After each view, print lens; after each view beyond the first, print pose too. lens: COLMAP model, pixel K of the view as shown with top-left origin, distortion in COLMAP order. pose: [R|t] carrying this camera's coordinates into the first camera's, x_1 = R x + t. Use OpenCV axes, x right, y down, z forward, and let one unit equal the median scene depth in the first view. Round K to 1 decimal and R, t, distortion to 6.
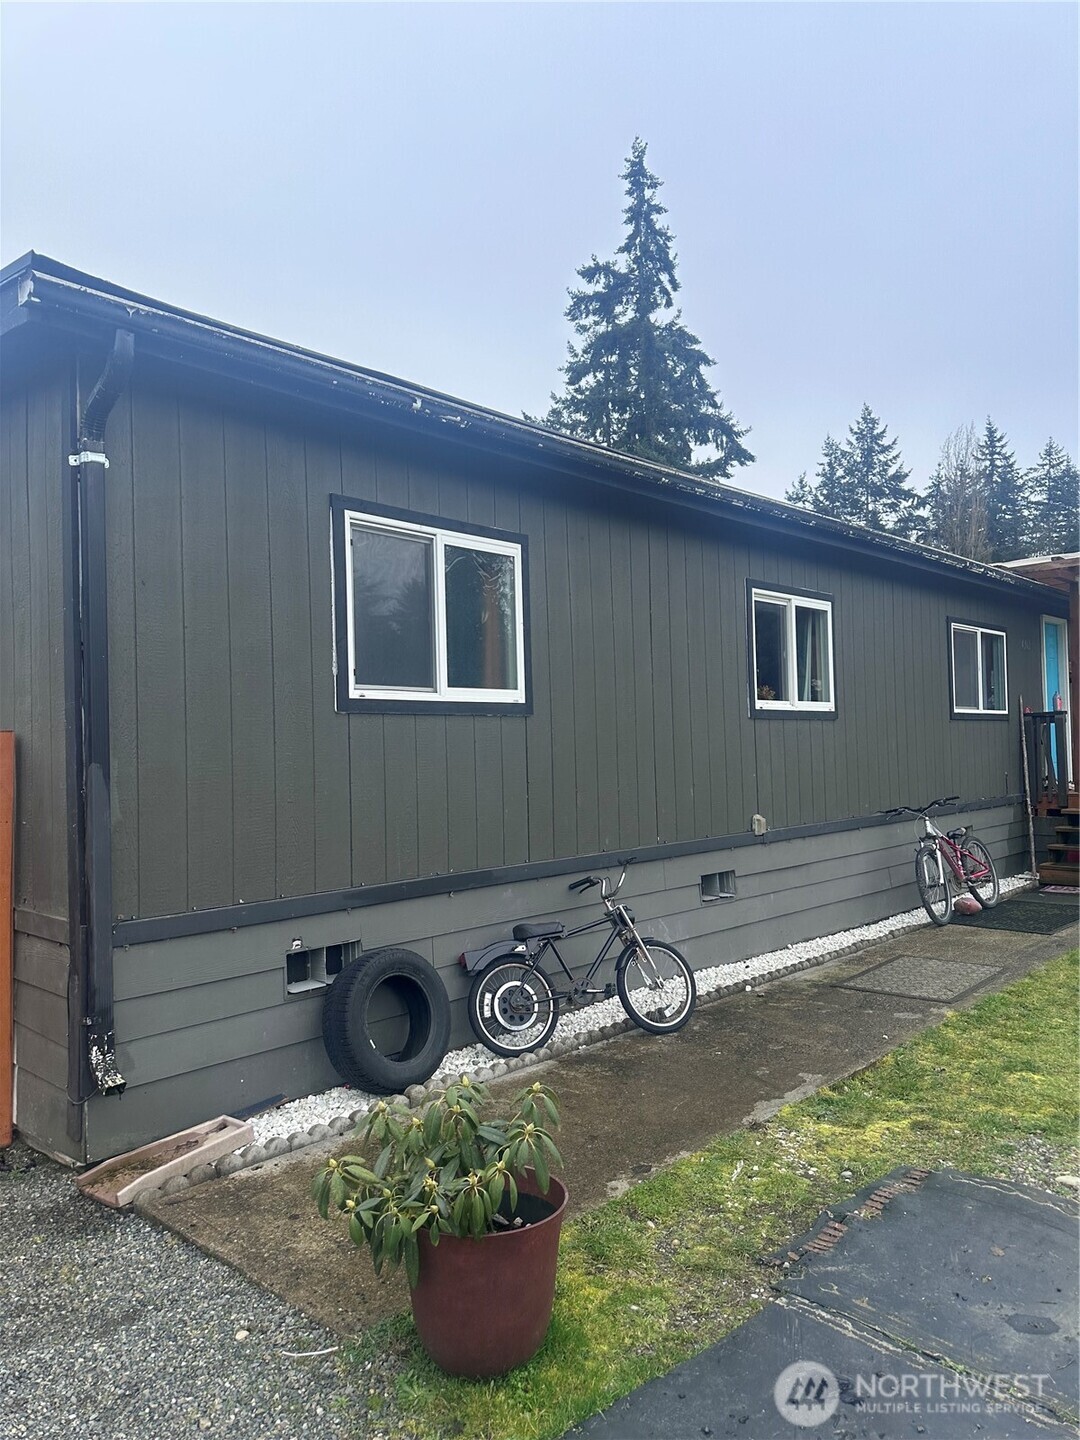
lens RADIAL K [[1004.0, 0, 552.9], [0, 1004.0, 726.8], [0, 0, 1]] dist [0.003080, -0.010548]
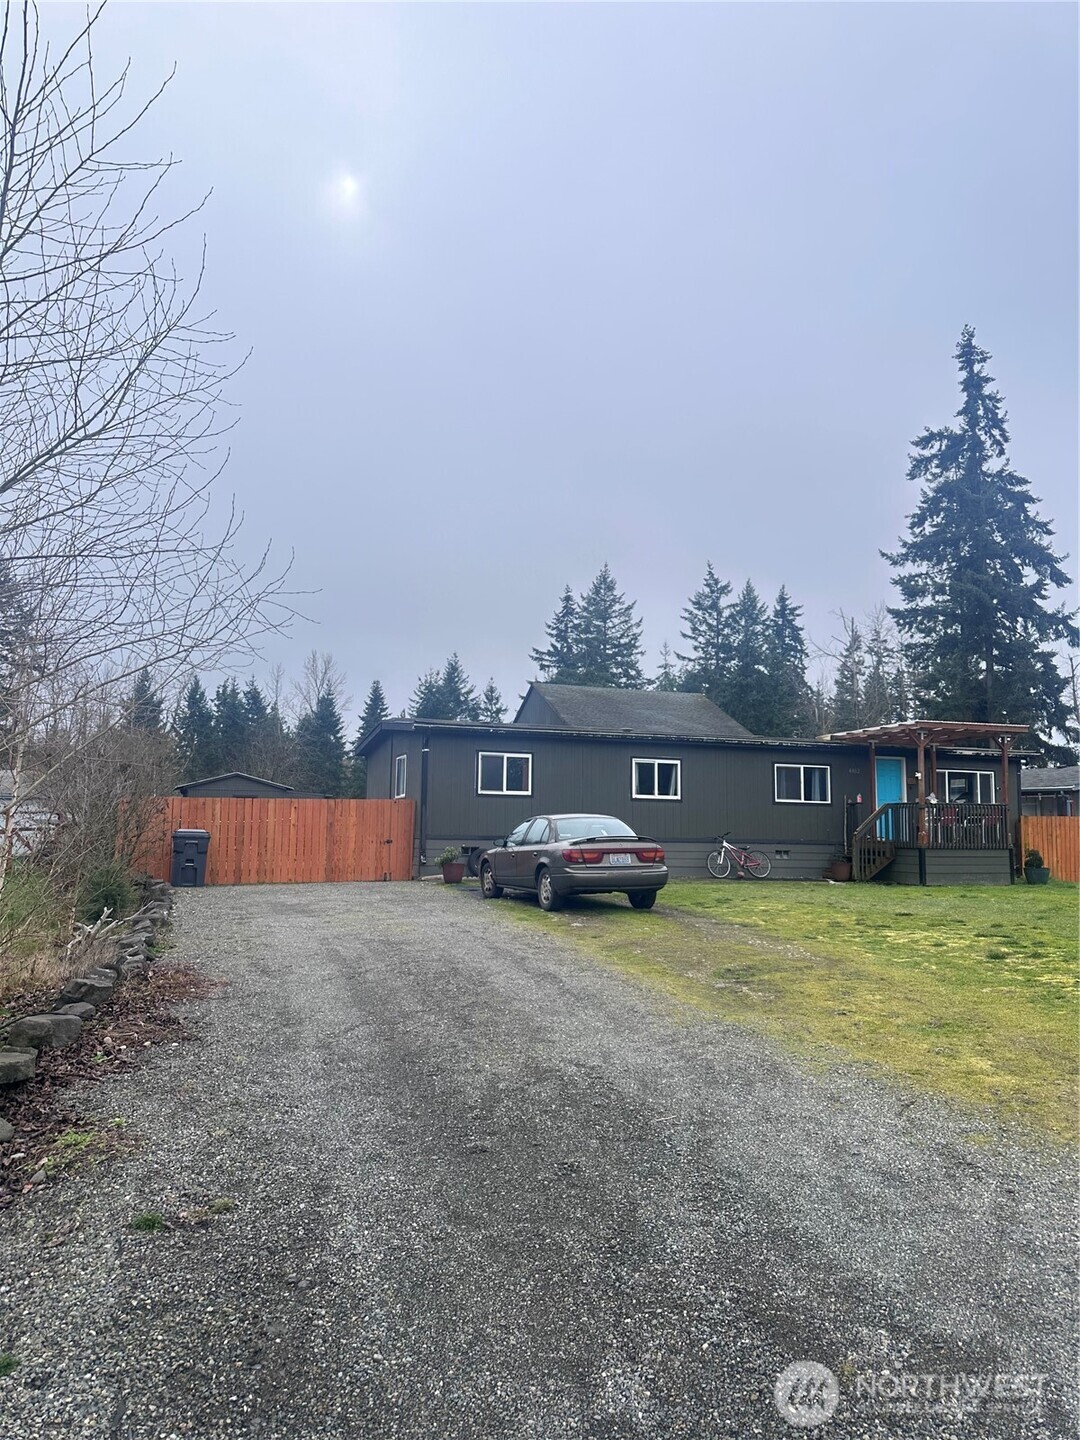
lens RADIAL K [[1004.0, 0, 533.0], [0, 1004.0, 713.8], [0, 0, 1]] dist [0.003080, -0.010548]
pose [[0.871858, -0.023147, -0.489211, 0.209110], [-0.023514, 0.995752, -0.089020, 0.001042], [0.489194, 0.089116, 0.867611, -0.266679]]
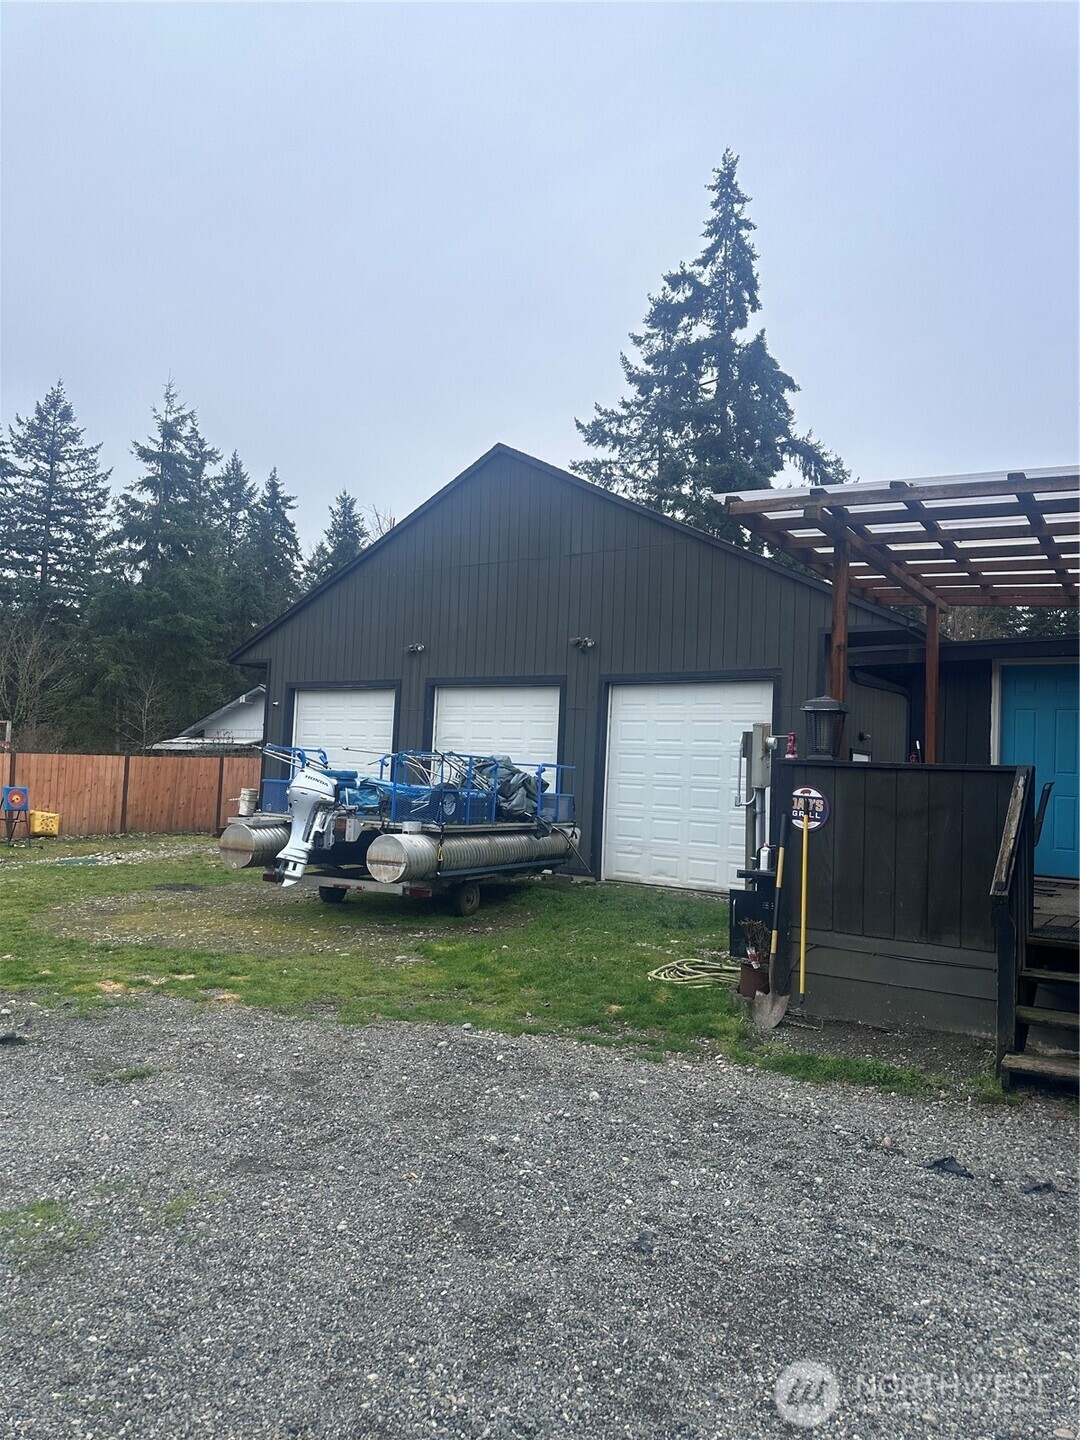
lens RADIAL K [[1004.0, 0, 530.9], [0, 1004.0, 721.4], [0, 0, 1]] dist [0.003080, -0.010548]
pose [[0.986376, 0.064314, 0.151410, -0.212367], [-0.058760, 0.997435, -0.040883, 0.009235], [-0.153651, 0.031429, 0.987625, 0.097890]]
